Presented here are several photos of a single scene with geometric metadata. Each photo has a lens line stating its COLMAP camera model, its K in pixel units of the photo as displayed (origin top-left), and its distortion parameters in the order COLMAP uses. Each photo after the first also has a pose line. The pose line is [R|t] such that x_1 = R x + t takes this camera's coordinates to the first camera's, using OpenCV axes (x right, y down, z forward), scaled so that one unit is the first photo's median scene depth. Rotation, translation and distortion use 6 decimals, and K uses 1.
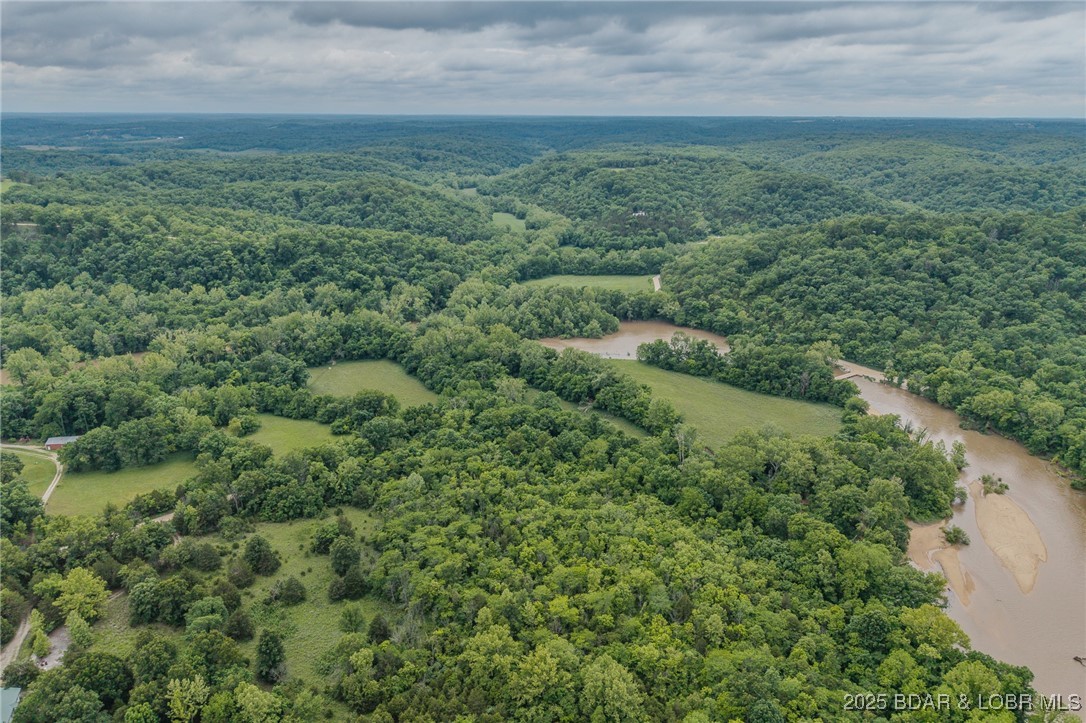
lens RADIAL K [[723.5, 0, 543.5], [0, 723.5, 368.1], [0, 0, 1]] dist [0.019234, -0.021419]
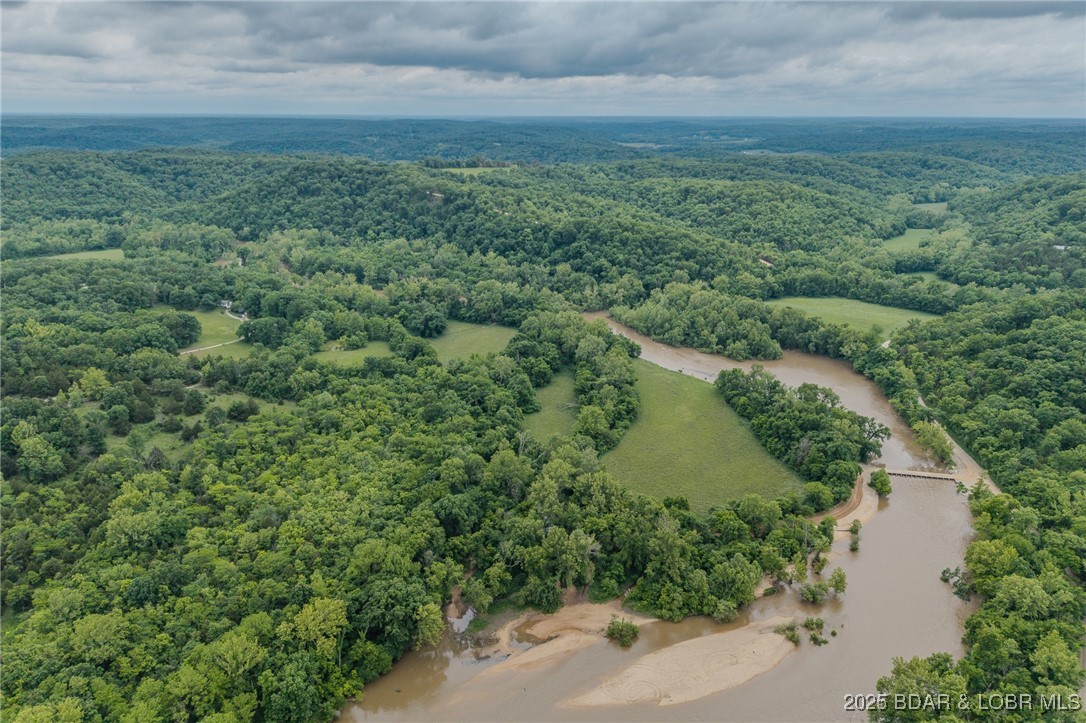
lens RADIAL K [[723.5, 0, 541.4], [0, 723.5, 366.8], [0, 0, 1]] dist [0.019234, -0.021419]
pose [[0.697152, 0.229962, -0.679041, 0.347331], [-0.233621, 0.968330, 0.088080, -0.035798], [0.677791, 0.097233, 0.728797, 0.109813]]
